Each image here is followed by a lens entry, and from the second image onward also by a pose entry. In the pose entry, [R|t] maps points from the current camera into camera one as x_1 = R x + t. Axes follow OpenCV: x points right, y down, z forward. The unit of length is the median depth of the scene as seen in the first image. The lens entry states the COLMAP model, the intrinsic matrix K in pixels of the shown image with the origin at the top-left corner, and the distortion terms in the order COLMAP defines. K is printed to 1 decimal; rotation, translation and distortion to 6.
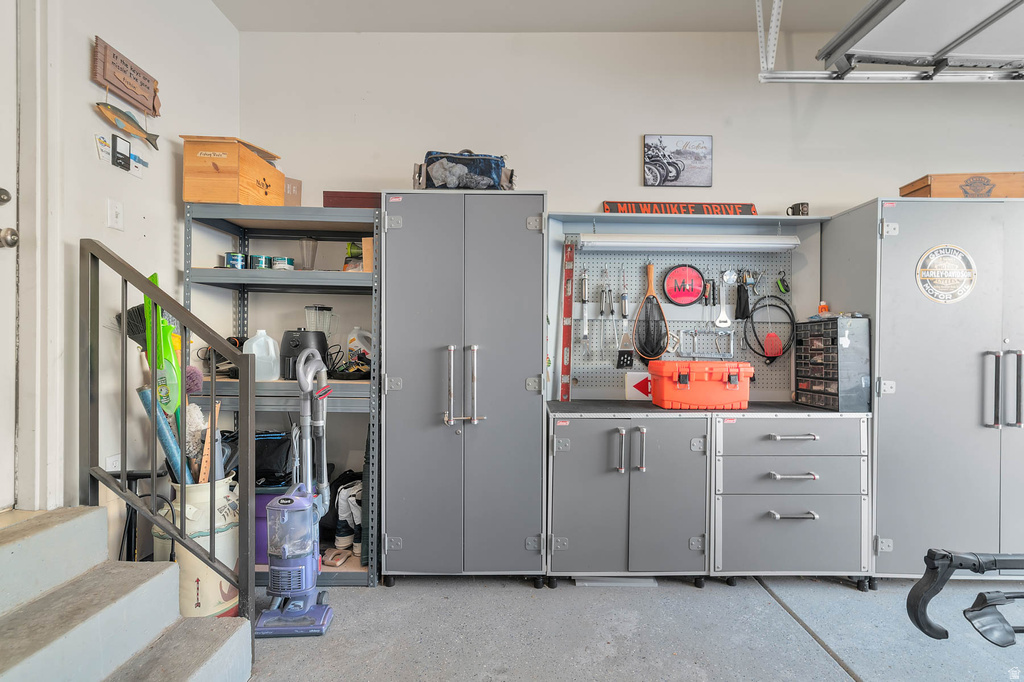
lens RADIAL K [[456.7, 0, 513.4], [0, 456.7, 343.6], [0, 0, 1]] dist [0.001087, 0.000340]
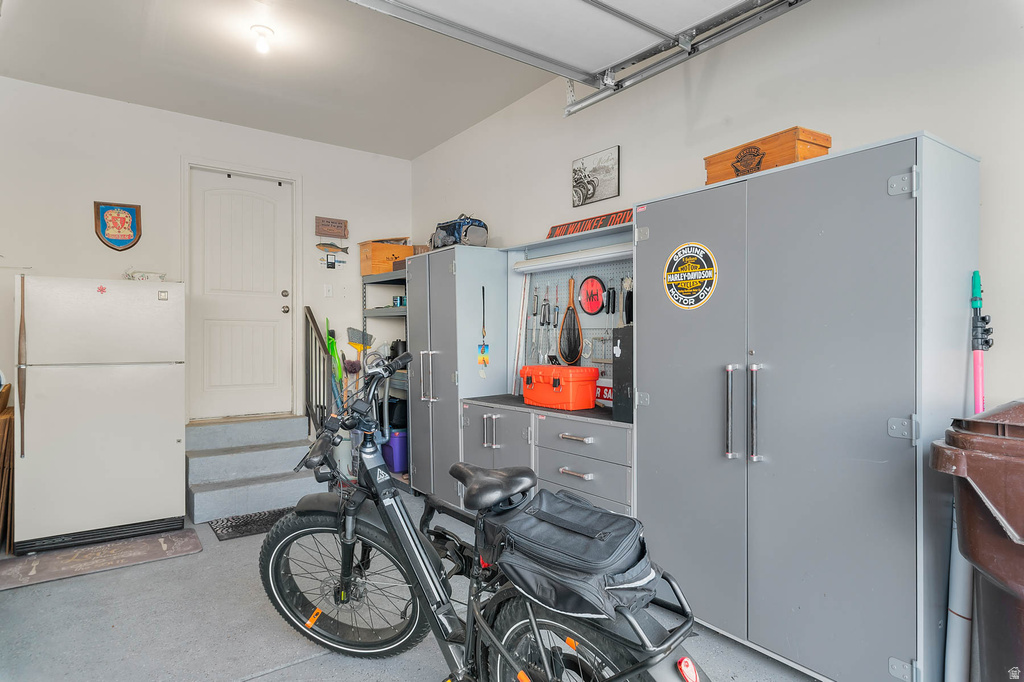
lens RADIAL K [[575.2, 0, 513.4], [0, 575.2, 341.0], [0, 0, 1]] dist [0.007399, 0.000071]
pose [[0.593067, -0.004727, -0.805139, 1.351397], [0.010510, 0.999943, 0.001871, -0.025955], [0.805085, -0.009572, 0.593083, 0.052207]]
